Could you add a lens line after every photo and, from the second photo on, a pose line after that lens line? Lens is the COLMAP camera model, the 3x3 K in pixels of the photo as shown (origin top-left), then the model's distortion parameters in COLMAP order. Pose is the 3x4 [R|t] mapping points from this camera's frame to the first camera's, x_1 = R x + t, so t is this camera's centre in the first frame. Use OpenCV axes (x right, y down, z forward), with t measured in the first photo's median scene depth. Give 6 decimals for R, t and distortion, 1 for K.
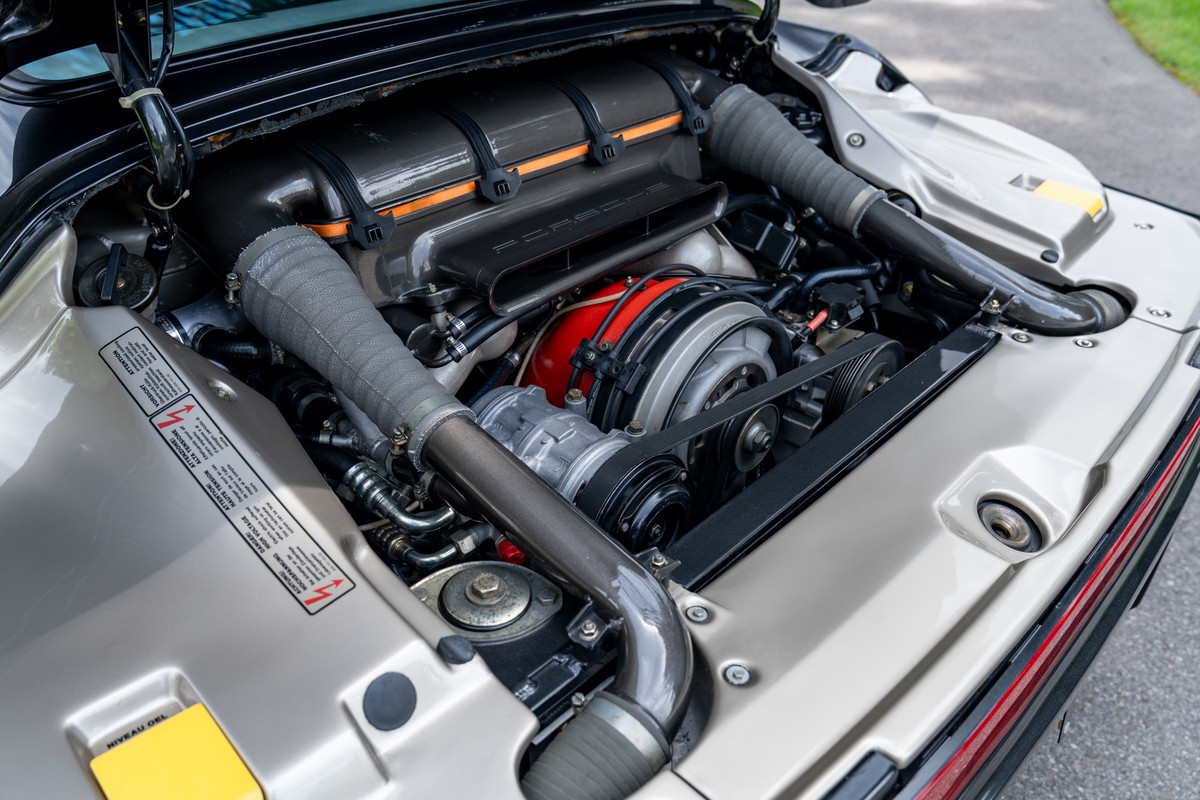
lens RADIAL K [[947.0, 0, 600.0], [0, 947.0, 400.0], [0, 0, 1]] dist [-0.010834, 0.001820]
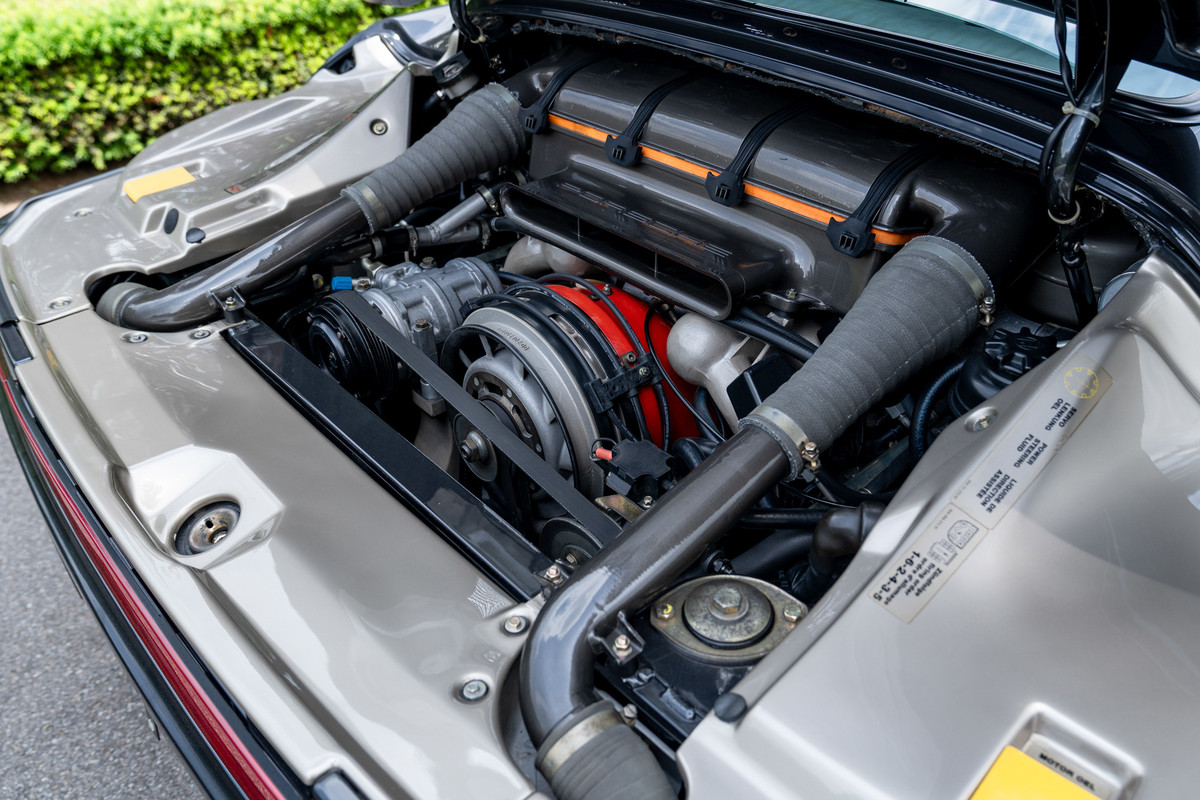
lens RADIAL K [[960.3, 0, 647.1], [0, 960.3, 385.3], [0, 0, 1]] dist [-0.006765, 0.001952]
pose [[-0.065338, 0.536213, -0.841550, 1.070842], [-0.540686, 0.689796, 0.481498, -0.649394], [0.838683, 0.486474, 0.244853, 0.970721]]
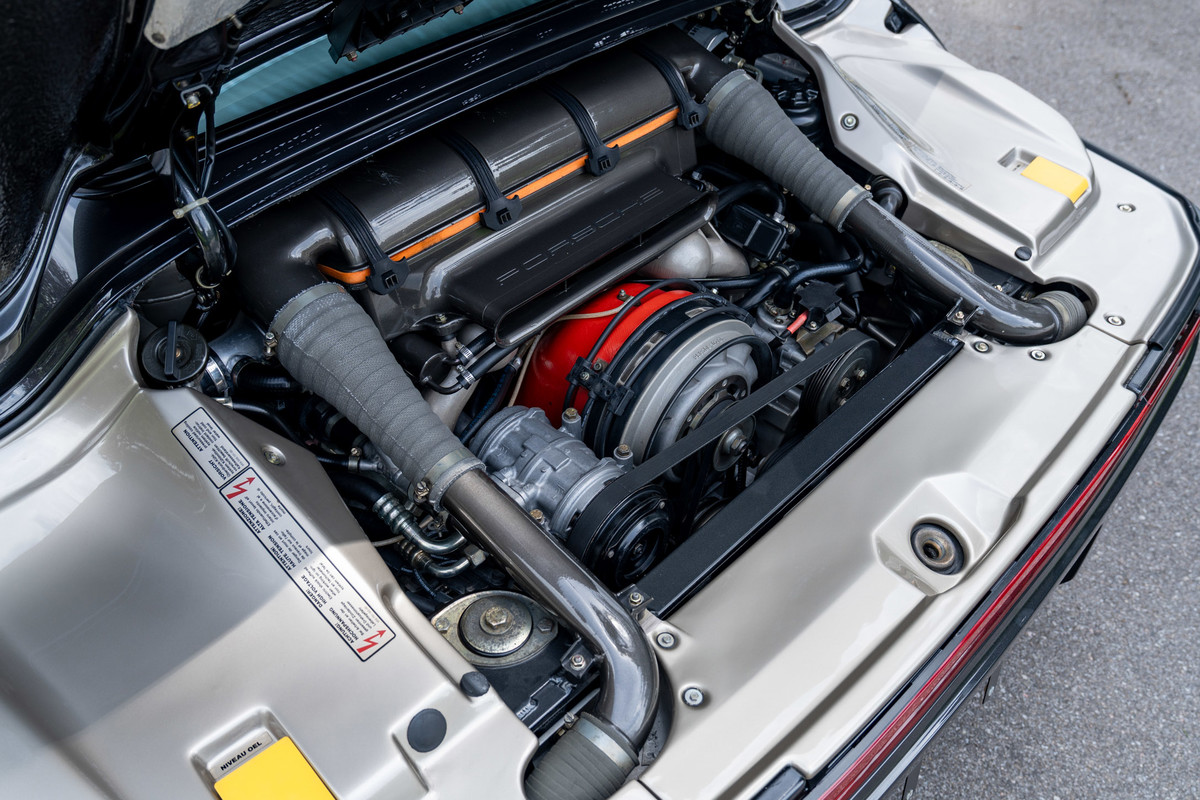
lens RADIAL K [[1056.1, 0, 612.7], [0, 1056.1, 391.5], [0, 0, 1]] dist [-0.001940, -0.009675]
pose [[0.999964, 0.007932, 0.002988, 0.019938], [-0.008326, 0.985209, 0.171152, -0.257197], [-0.001586, -0.171171, 0.985240, -0.242127]]
